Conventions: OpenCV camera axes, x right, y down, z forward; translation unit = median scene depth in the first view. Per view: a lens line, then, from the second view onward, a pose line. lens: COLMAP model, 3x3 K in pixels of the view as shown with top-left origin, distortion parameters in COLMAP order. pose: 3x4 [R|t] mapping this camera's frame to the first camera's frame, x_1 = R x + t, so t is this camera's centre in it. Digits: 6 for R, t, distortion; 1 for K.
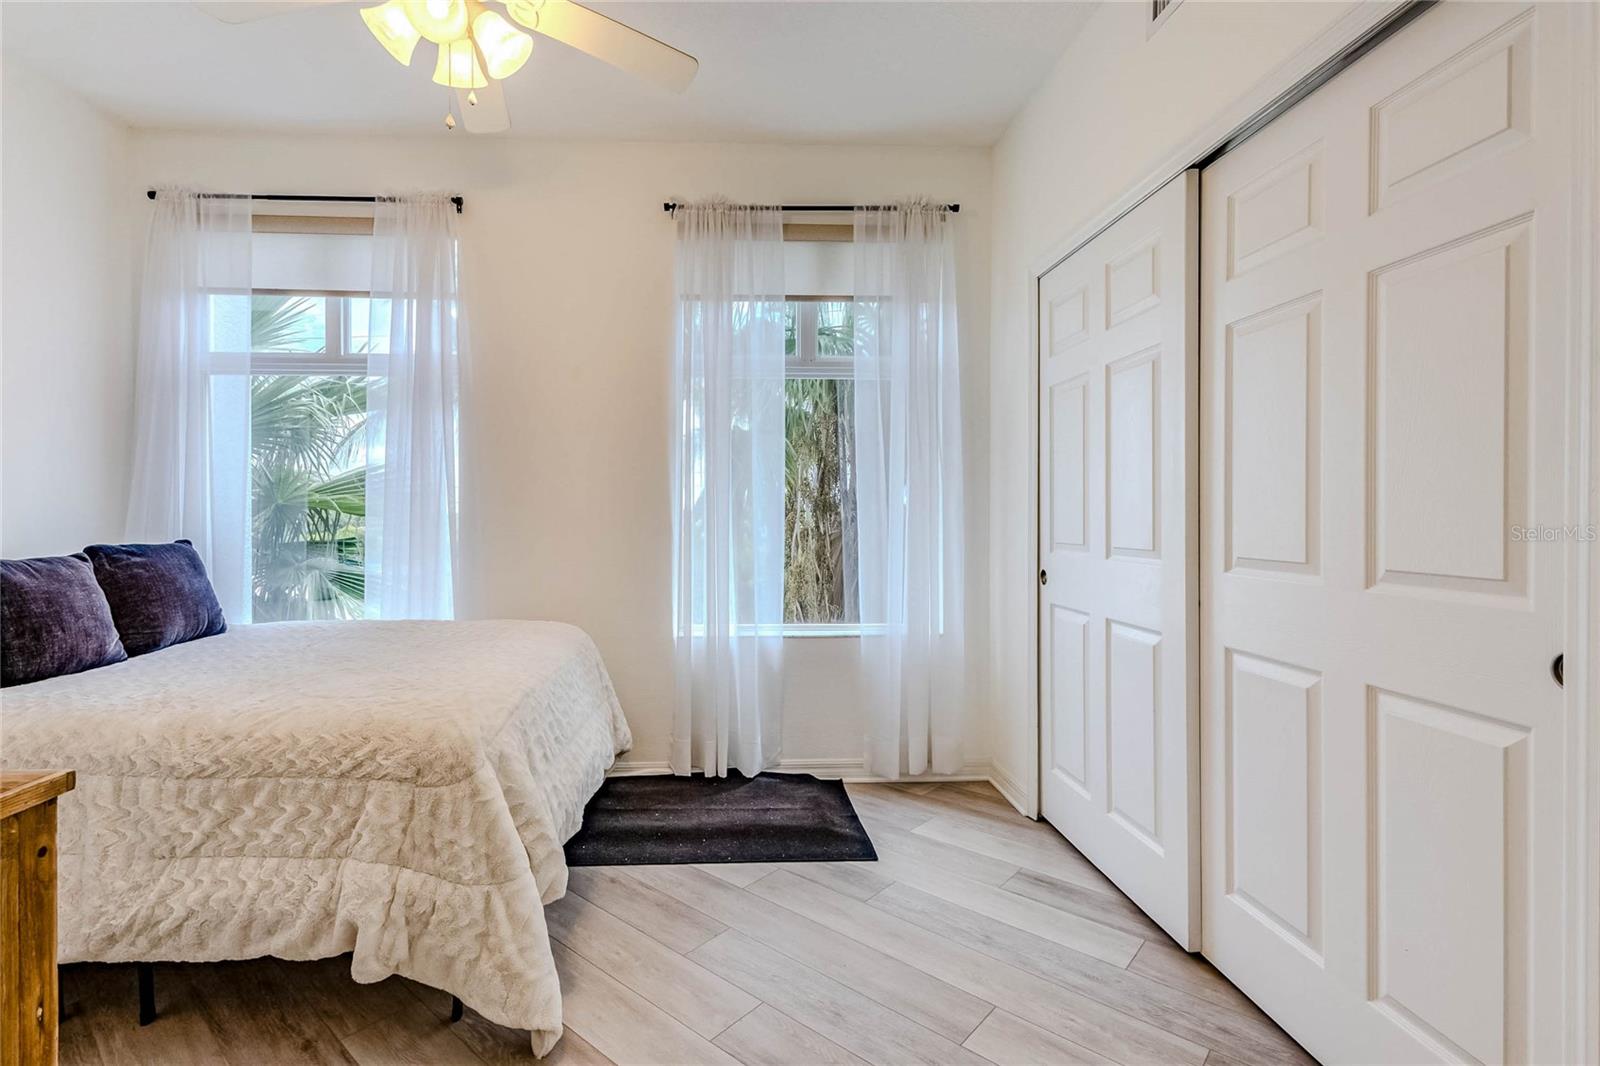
lens RADIAL K [[795.4, 0, 742.5], [0, 795.4, 514.7], [0, 0, 1]] dist [0.016049, -0.010085]
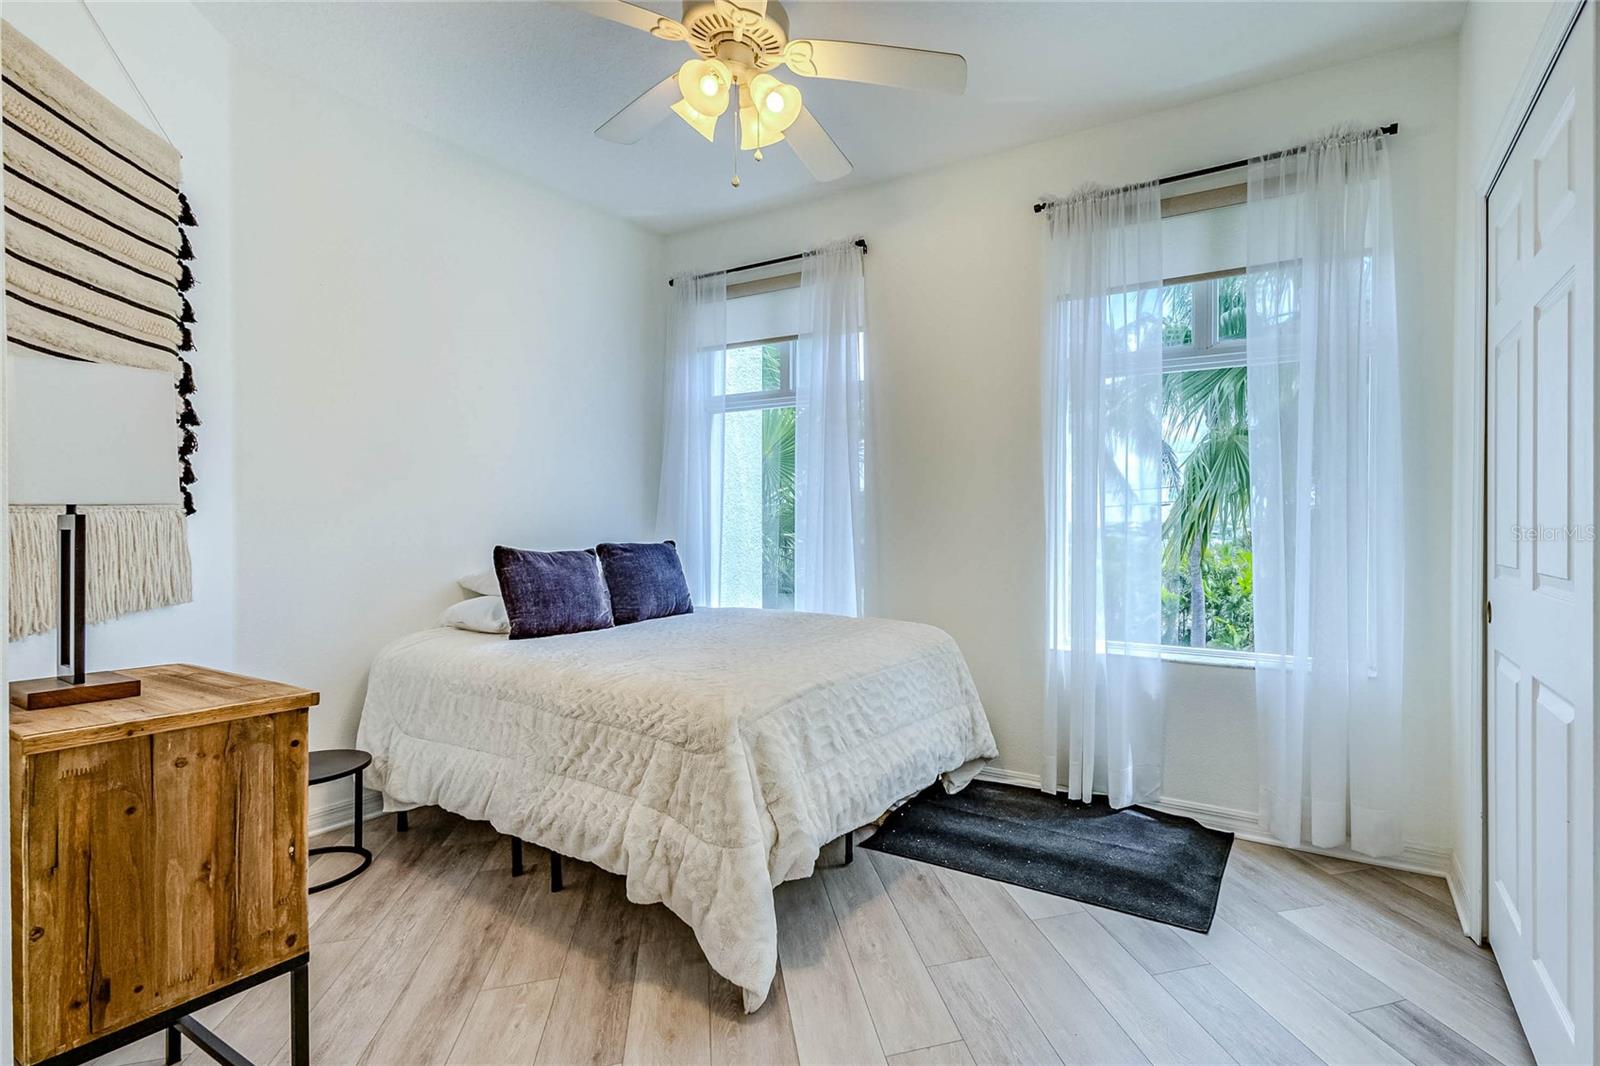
lens RADIAL K [[749.1, 0, 799.3], [0, 749.1, 525.4], [0, 0, 1]] dist [0.000283, 0.005337]
pose [[0.848615, 0.005870, -0.528979, 0.175876], [-0.004471, 0.999982, 0.003925, 0.000262], [0.528993, -0.000966, 0.848626, 0.078998]]
